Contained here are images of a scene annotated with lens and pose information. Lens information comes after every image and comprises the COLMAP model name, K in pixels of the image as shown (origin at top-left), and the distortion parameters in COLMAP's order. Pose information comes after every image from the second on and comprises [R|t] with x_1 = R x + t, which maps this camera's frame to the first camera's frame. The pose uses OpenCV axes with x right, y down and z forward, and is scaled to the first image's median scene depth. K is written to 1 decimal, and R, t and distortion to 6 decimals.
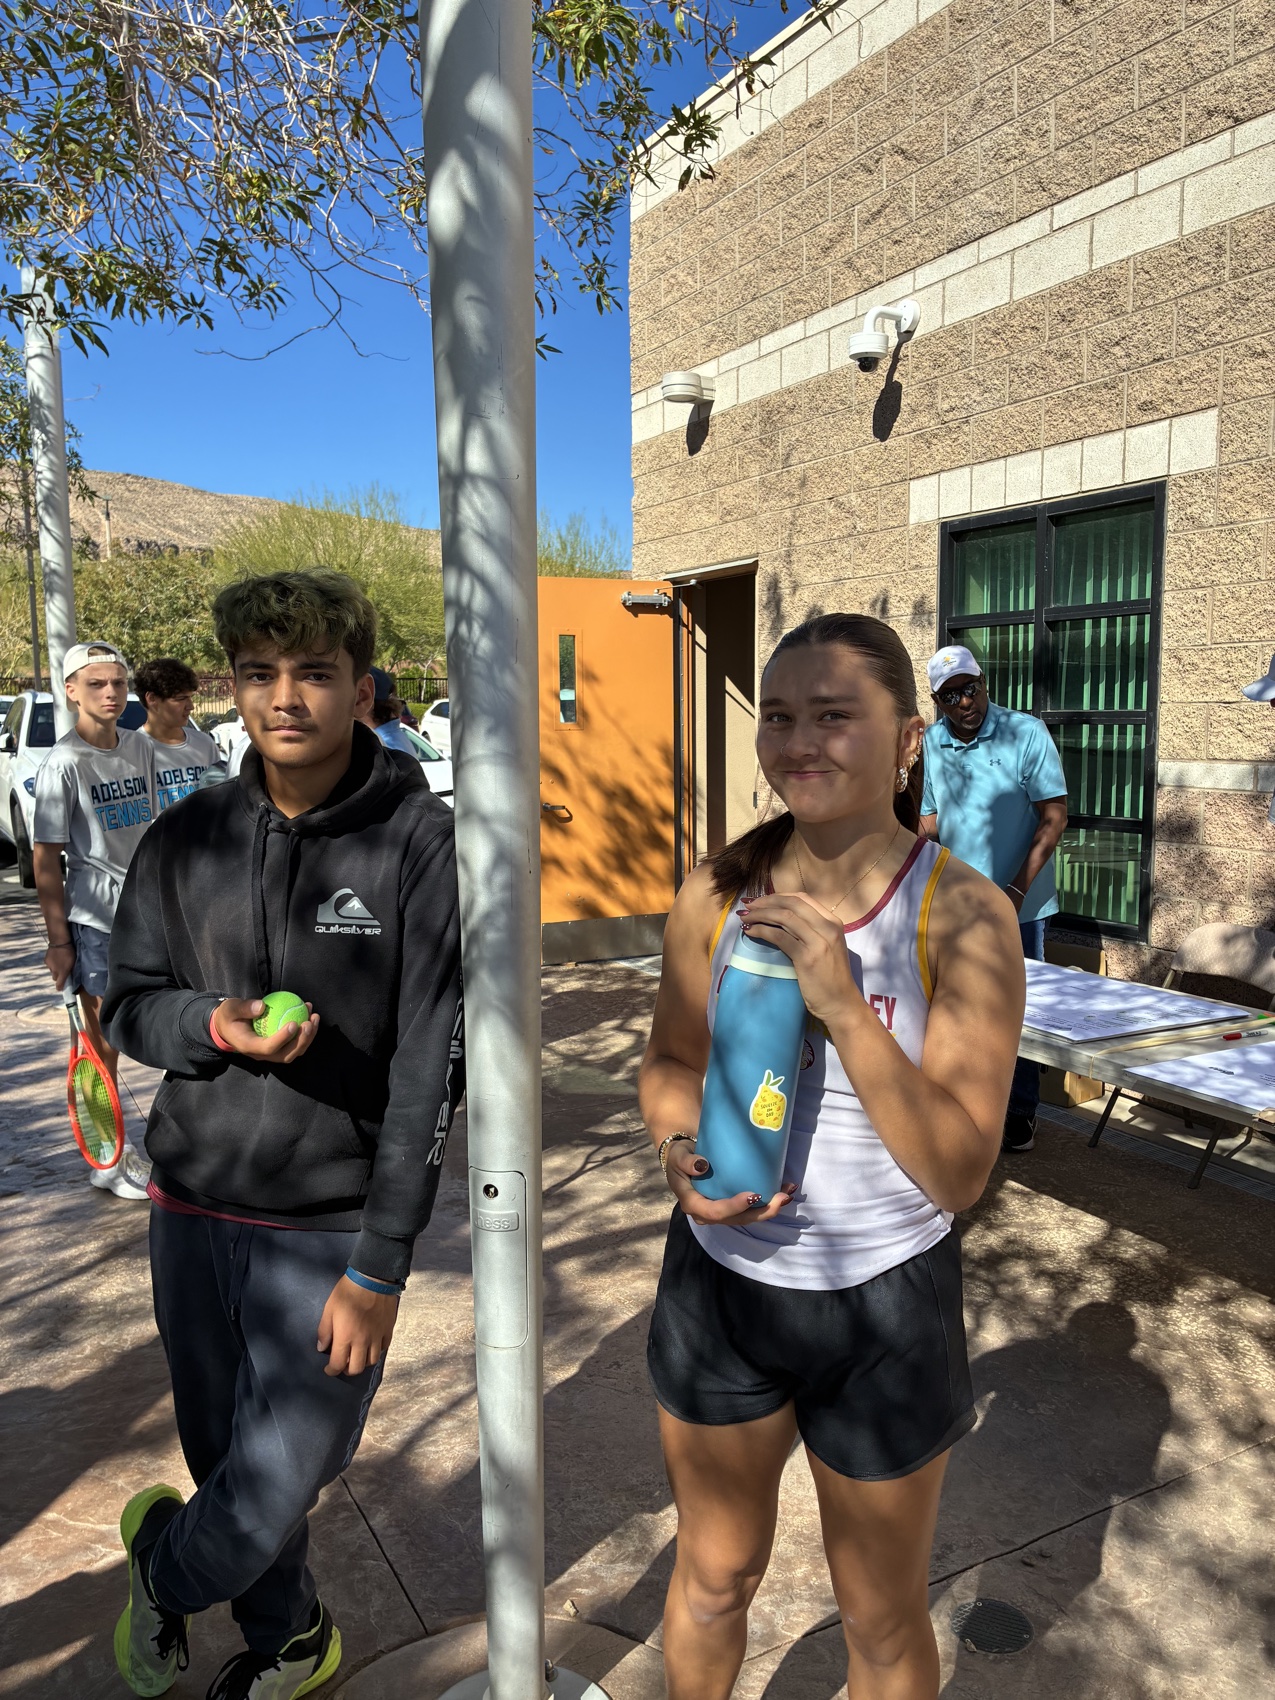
lens RADIAL K [[1281.8, 0, 641.5], [0, 1281.8, 855.8], [0, 0, 1]] dist [-0.001967, 0.001425]
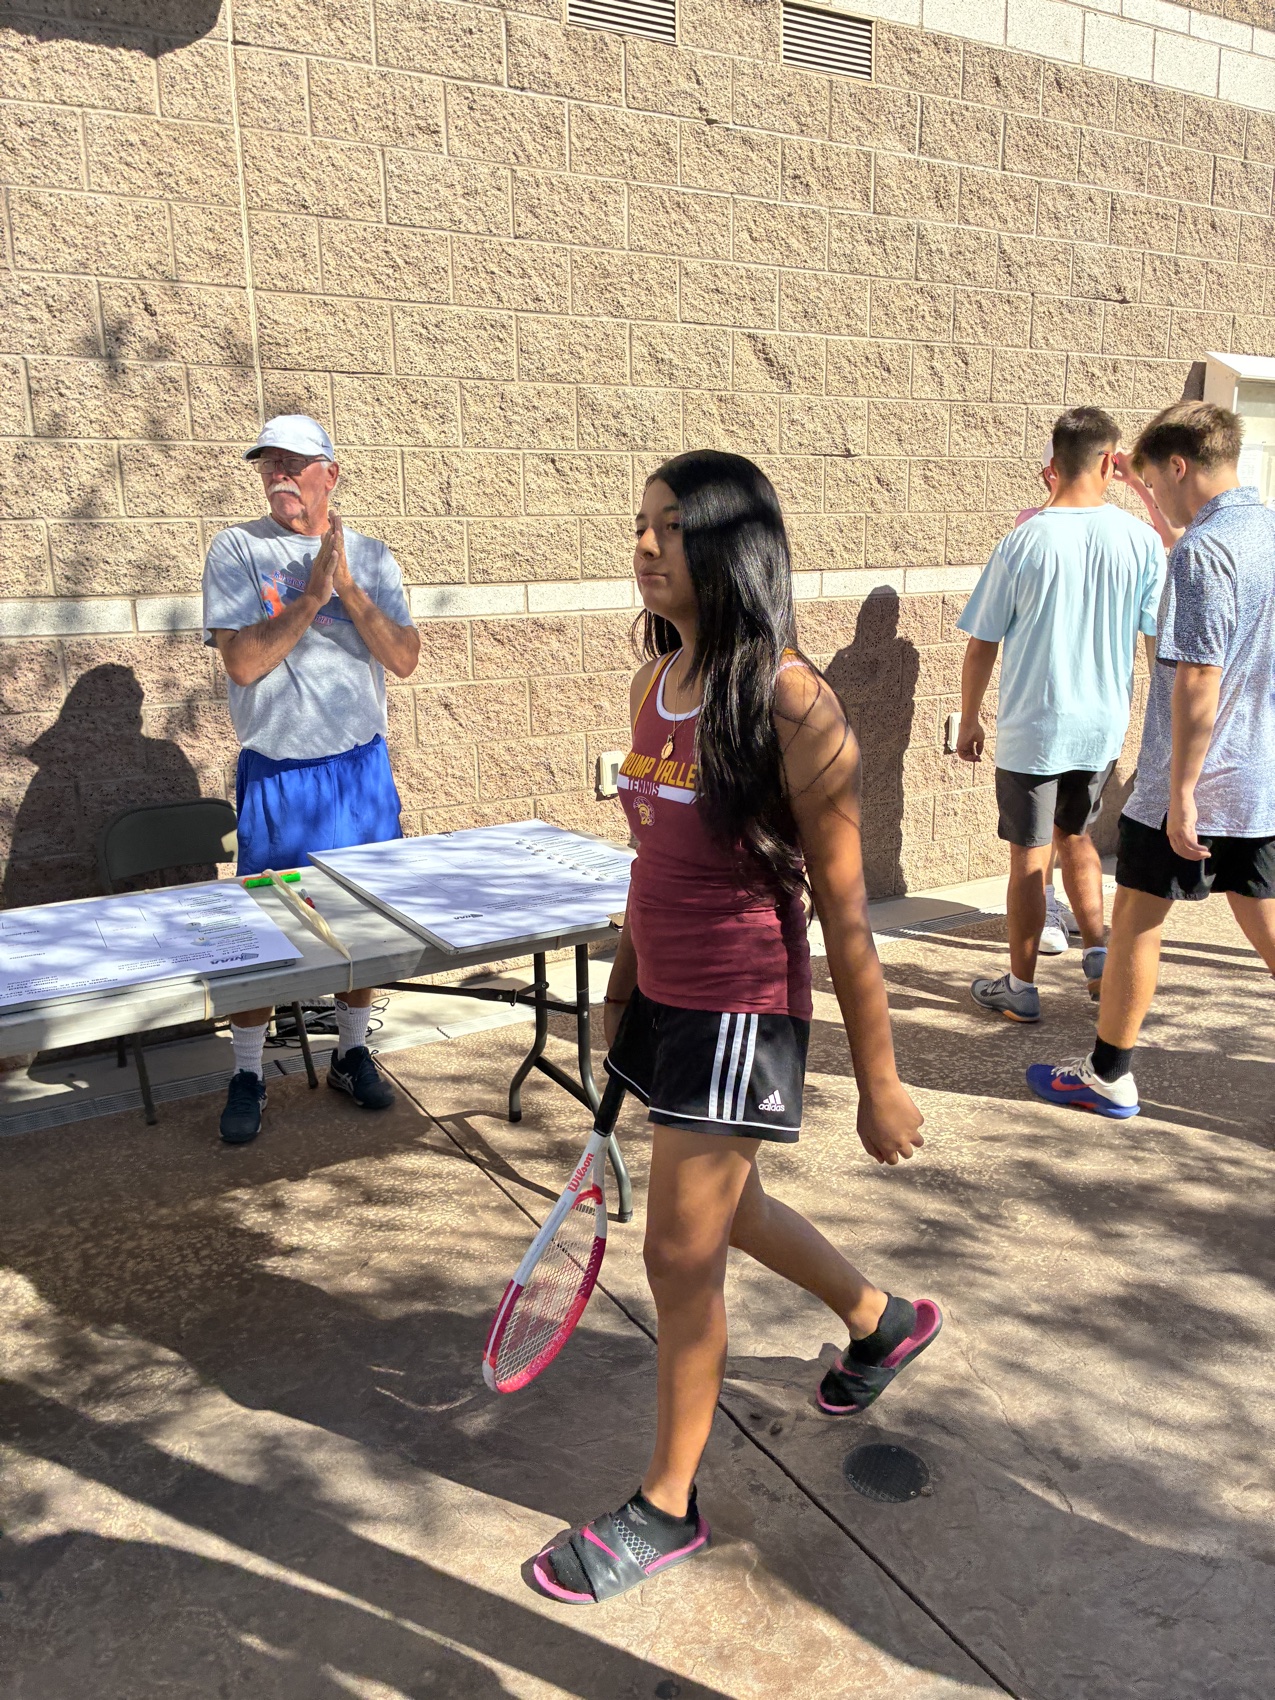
lens RADIAL K [[1281.8, 0, 637.4], [0, 1281.8, 849.0], [0, 0, 1]] dist [-0.001967, 0.001425]
pose [[-0.021975, -0.233020, 0.972224, -0.409556], [0.130338, 0.963491, 0.233873, -0.073396], [-0.991226, 0.131857, 0.009199, 0.832841]]
